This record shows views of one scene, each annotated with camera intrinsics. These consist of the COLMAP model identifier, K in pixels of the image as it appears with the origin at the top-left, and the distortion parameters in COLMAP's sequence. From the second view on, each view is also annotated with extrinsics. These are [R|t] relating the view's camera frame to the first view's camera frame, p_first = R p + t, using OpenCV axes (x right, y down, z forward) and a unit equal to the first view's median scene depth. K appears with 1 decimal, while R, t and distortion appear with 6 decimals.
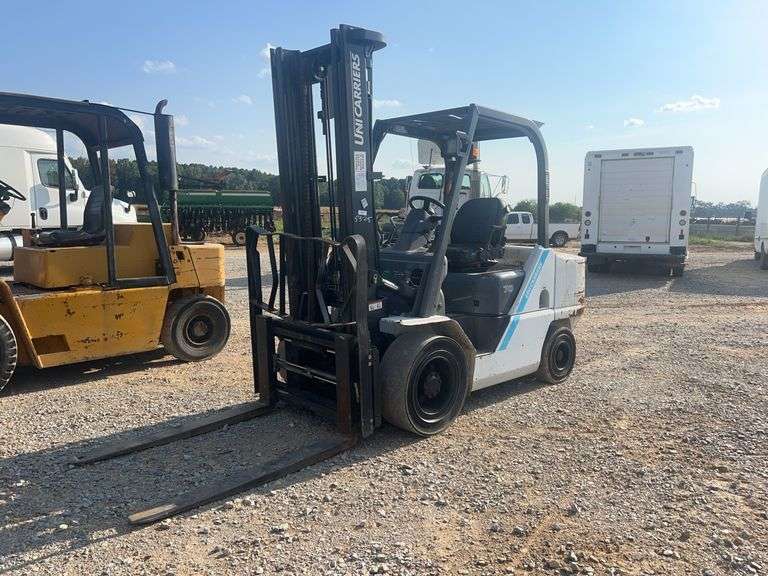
lens RADIAL K [[576.2, 0, 384.0], [0, 576.2, 288.0], [0, 0, 1]] dist [0.002019, -0.051607]
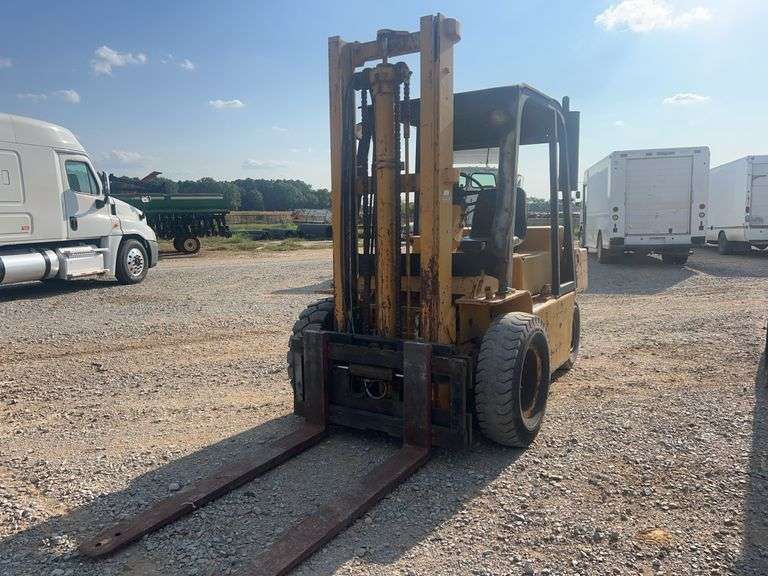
lens RADIAL K [[577.5, 0, 384.0], [0, 577.5, 288.0], [0, 0, 1]] dist [-0.001124, -0.003169]
pose [[0.973221, -0.054330, 0.223358, -0.329056], [0.054201, 0.998507, 0.006717, -0.012777], [-0.223390, 0.005569, 0.974713, 0.044942]]
